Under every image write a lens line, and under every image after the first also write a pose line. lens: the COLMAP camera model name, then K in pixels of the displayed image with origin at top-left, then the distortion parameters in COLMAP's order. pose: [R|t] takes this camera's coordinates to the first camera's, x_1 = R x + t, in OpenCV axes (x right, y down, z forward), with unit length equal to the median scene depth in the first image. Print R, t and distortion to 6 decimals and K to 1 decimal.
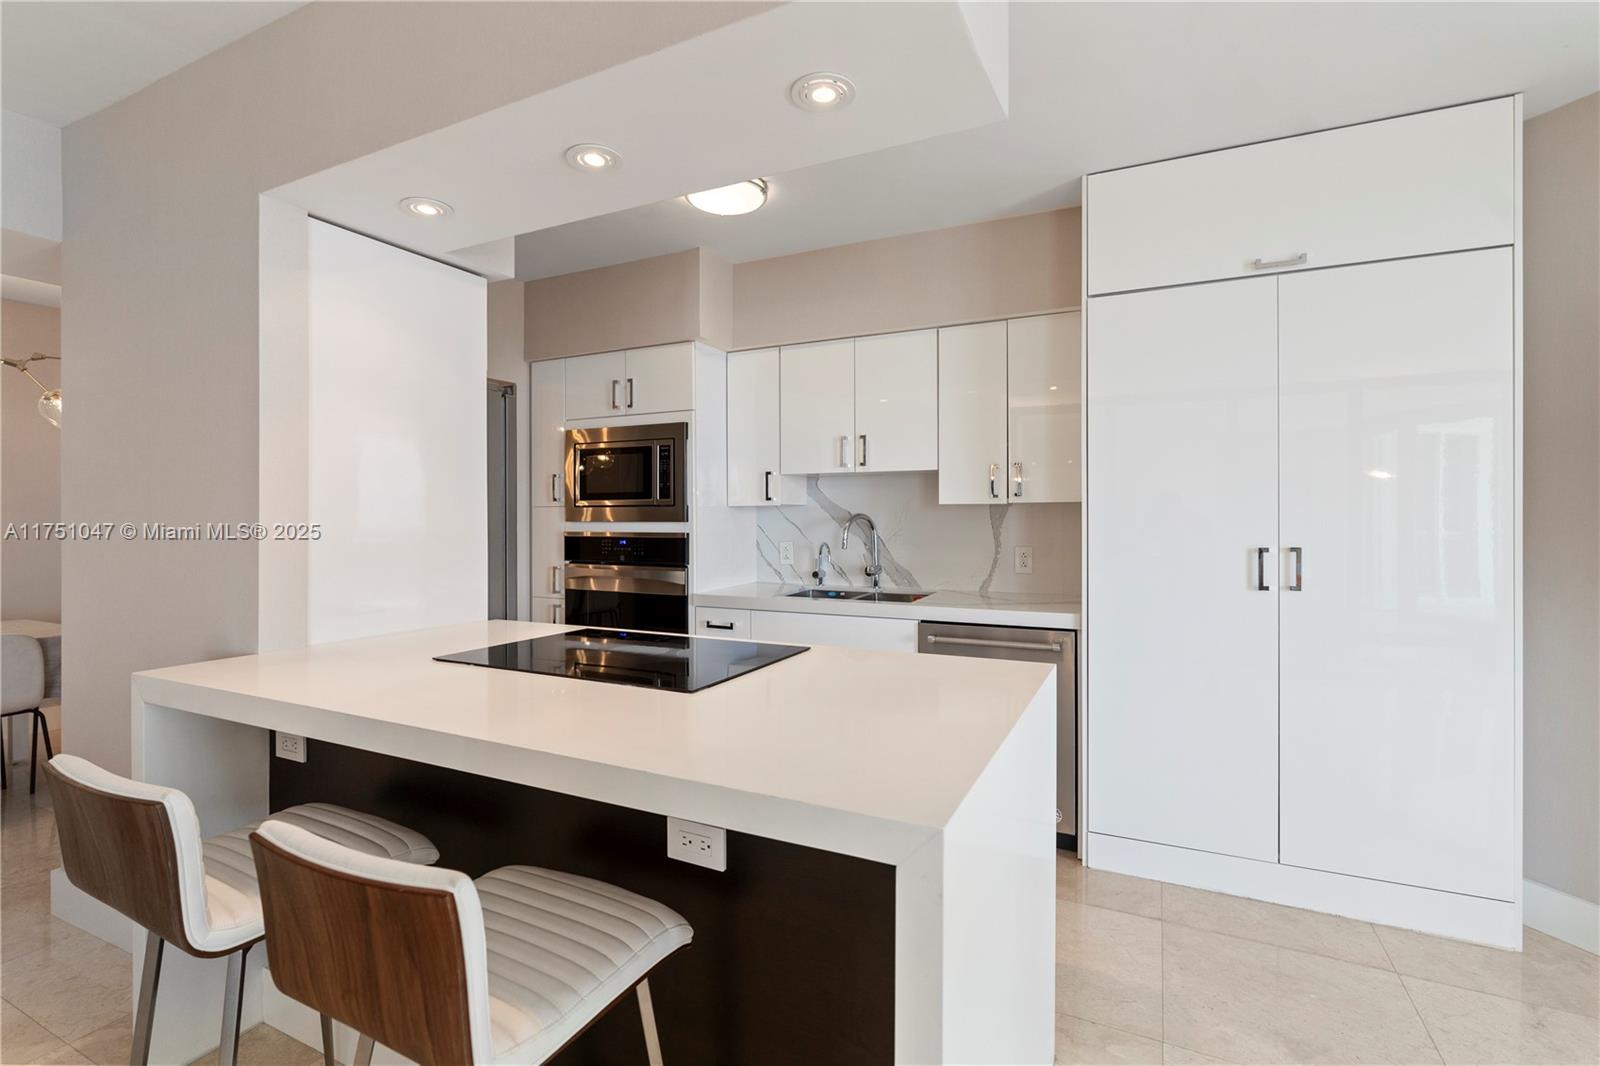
lens RADIAL K [[724.7, 0, 807.6], [0, 724.7, 528.2], [0, 0, 1]] dist [-0.006607, 0.002016]
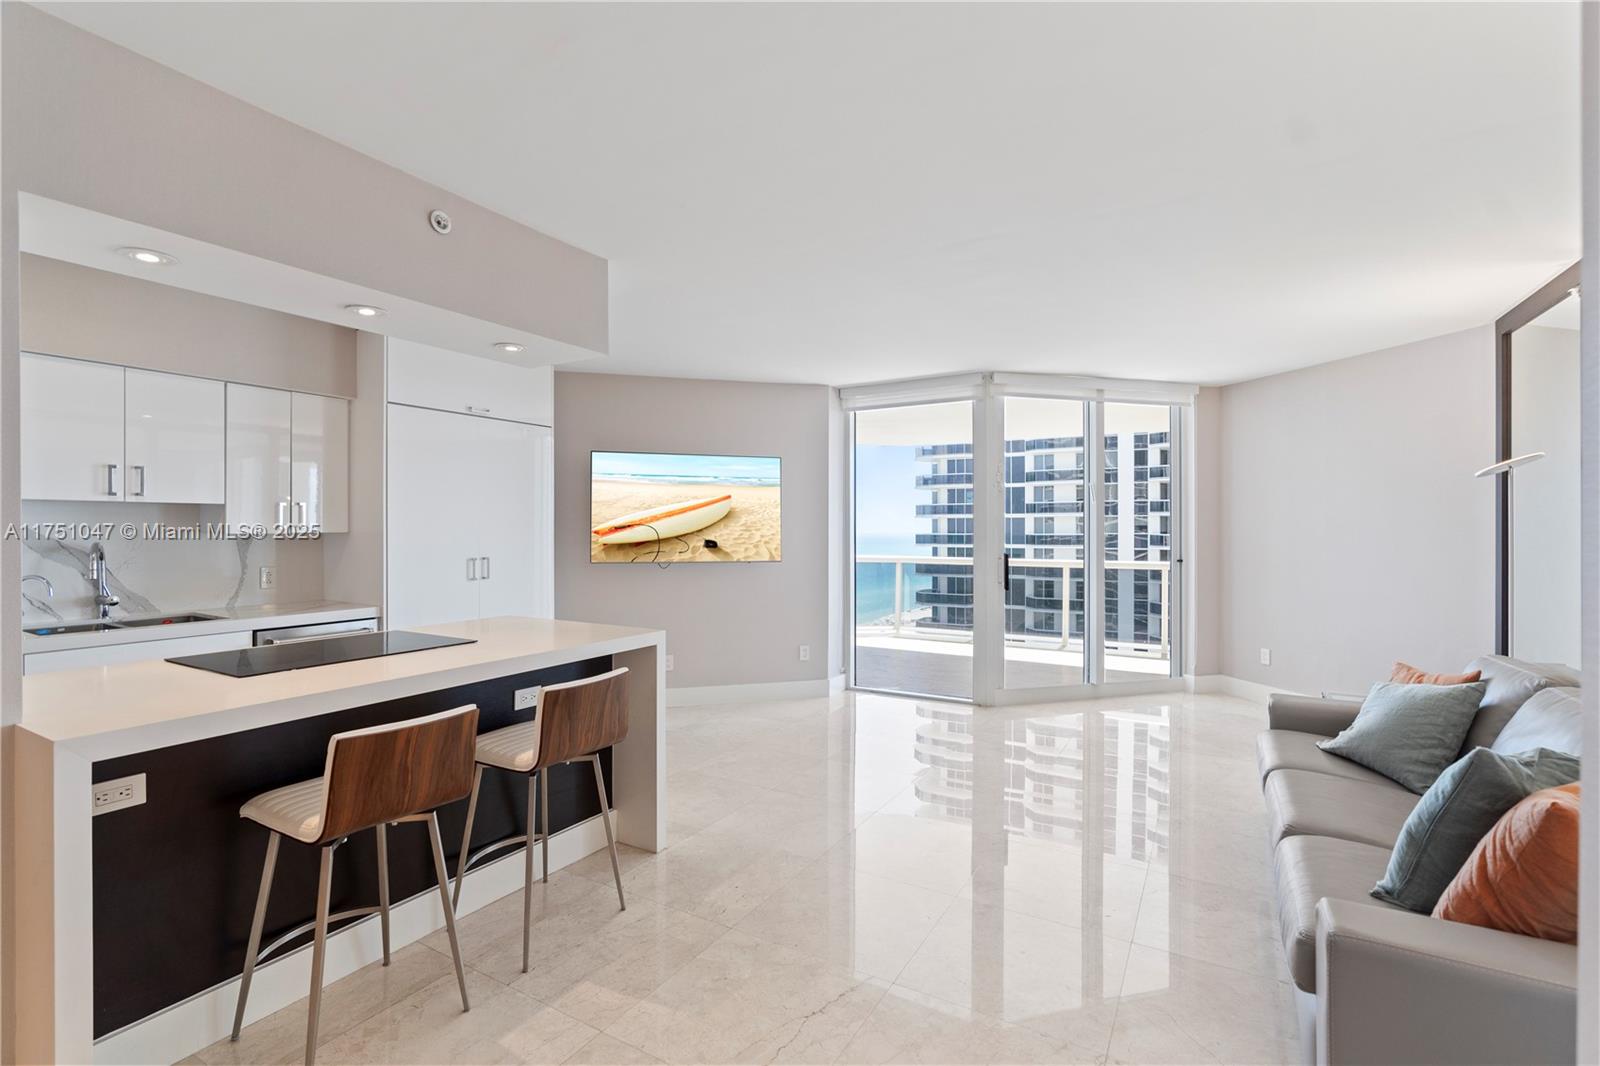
lens RADIAL K [[724.7, 0, 805.3], [0, 724.7, 532.9], [0, 0, 1]] dist [-0.006607, 0.002016]
pose [[0.077429, -0.002635, 0.996994, -1.215089], [0.011278, 0.999935, 0.001766, -0.035425], [-0.996934, 0.011107, 0.077454, -0.017613]]
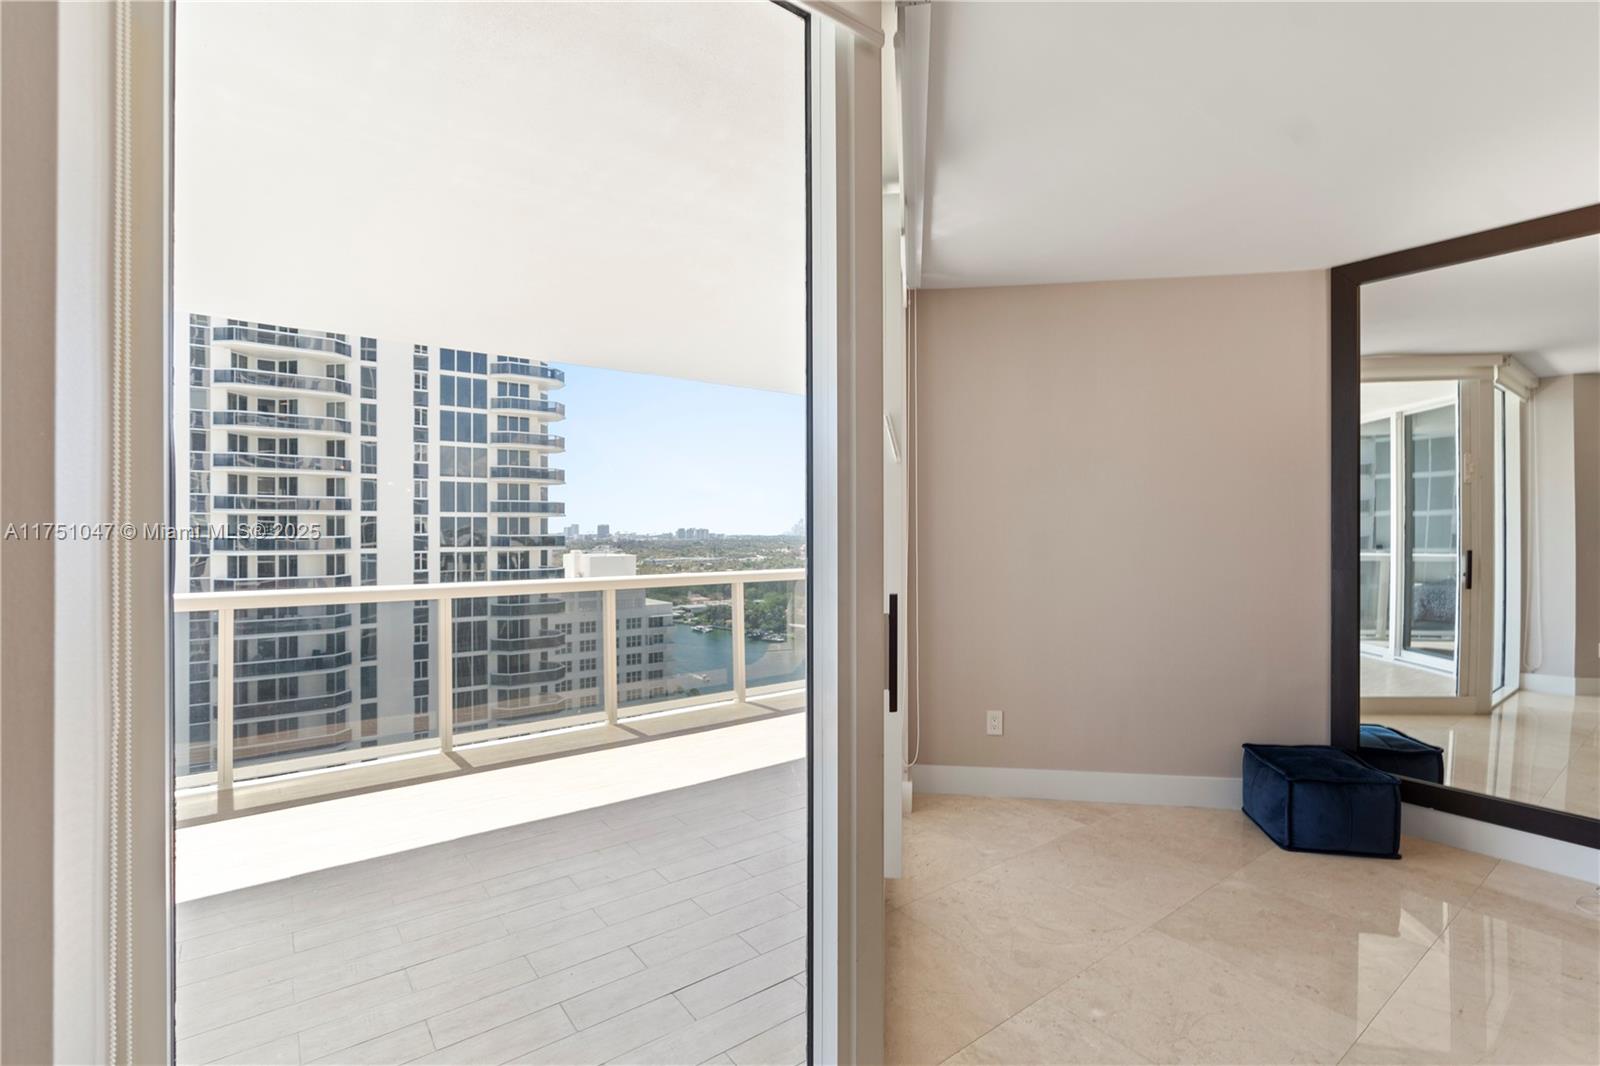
lens RADIAL K [[724.7, 0, 799.8], [0, 724.7, 534.4], [0, 0, 1]] dist [-0.006607, 0.002016]
pose [[-0.882458, -0.000323, 0.470391, 0.915914], [0.006759, 0.999888, 0.013365, -0.027638], [-0.470342, 0.014974, -0.882357, 0.196024]]
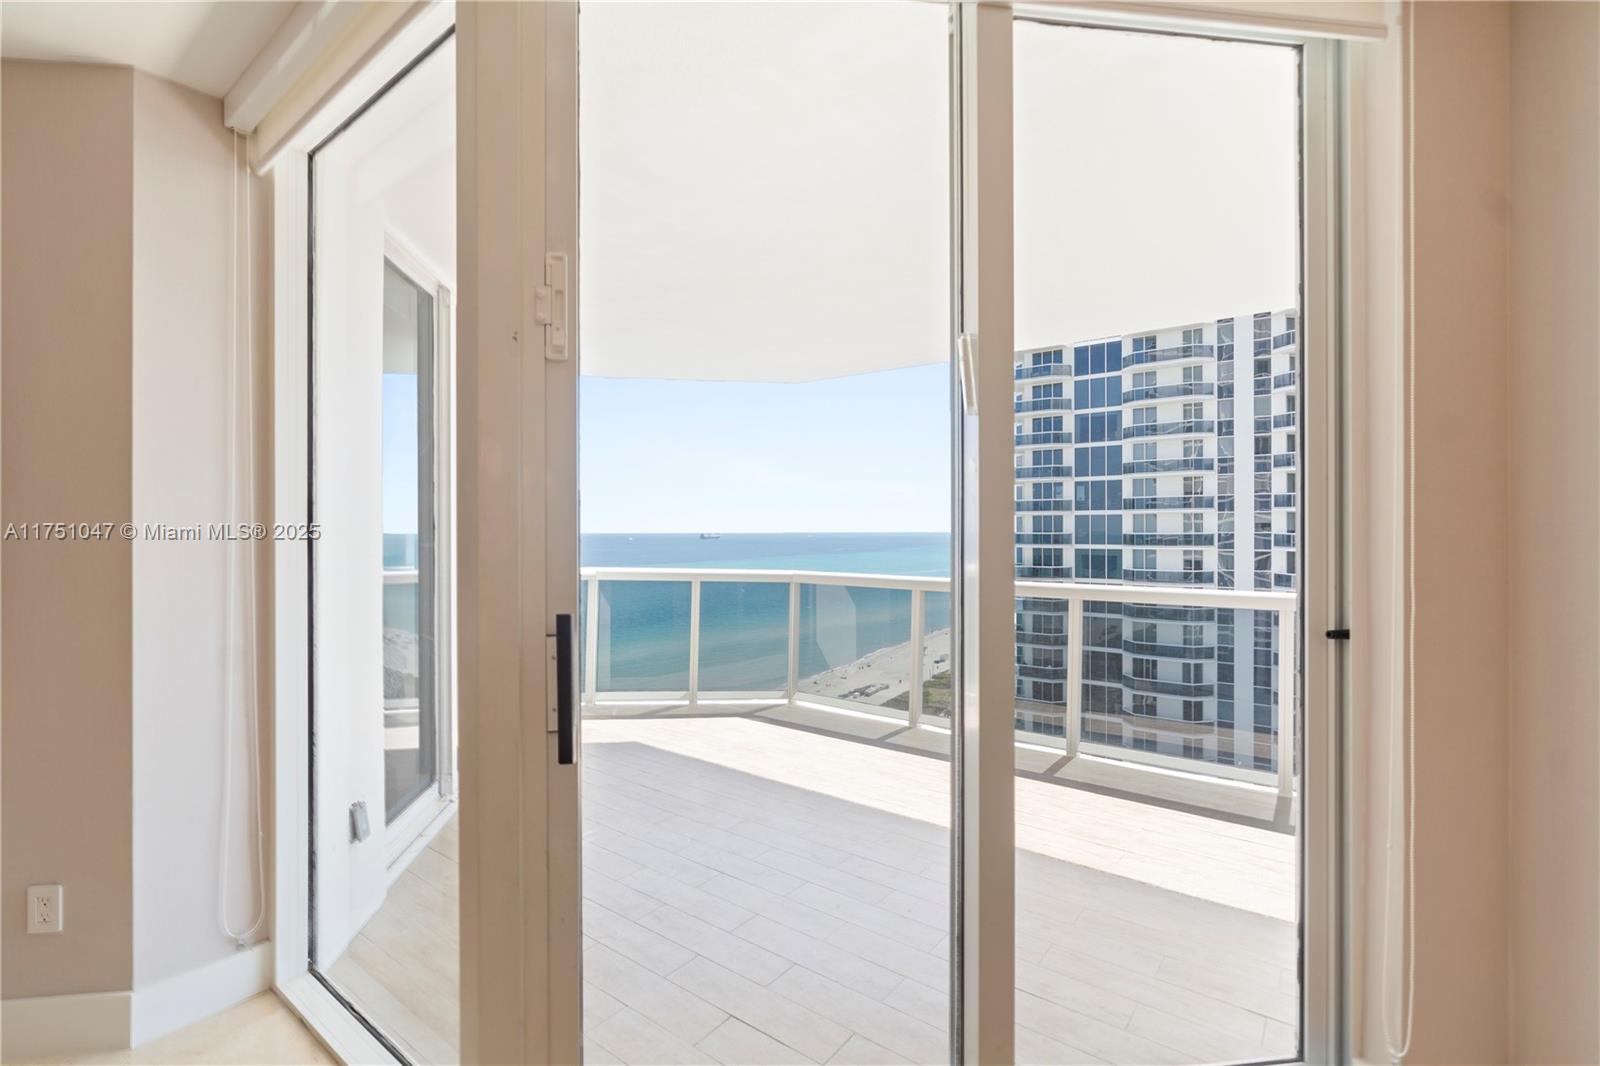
lens RADIAL K [[724.7, 0, 798.6], [0, 724.7, 532.2], [0, 0, 1]] dist [-0.006607, 0.002016]
pose [[0.214616, -0.003645, 0.976692, 0.660700], [0.010675, 0.999942, 0.001386, -0.020311], [-0.976640, 0.010129, 0.214642, -0.786858]]
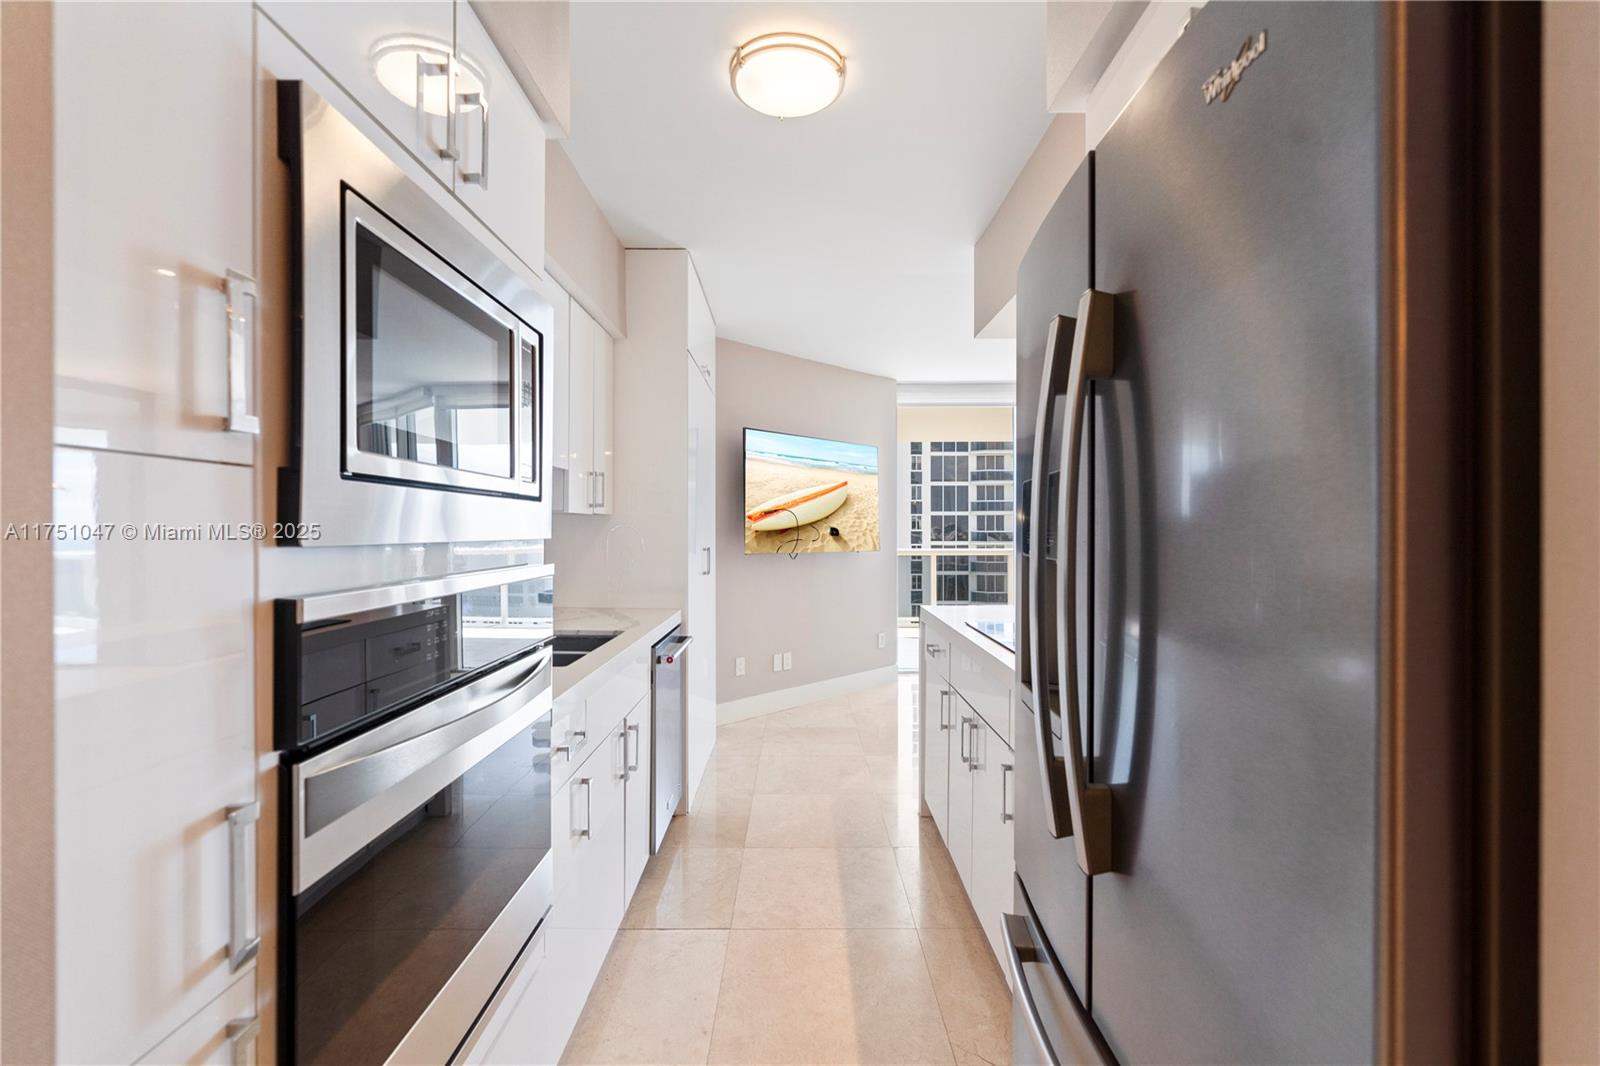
lens RADIAL K [[724.7, 0, 784.8], [0, 724.7, 527.0], [0, 0, 1]] dist [-0.006607, 0.002016]
pose [[-0.411946, 0.000579, 0.911208, -0.878558], [0.006402, 0.999977, 0.002259, -0.019606], [-0.911186, 0.006764, -0.411941, 1.507751]]
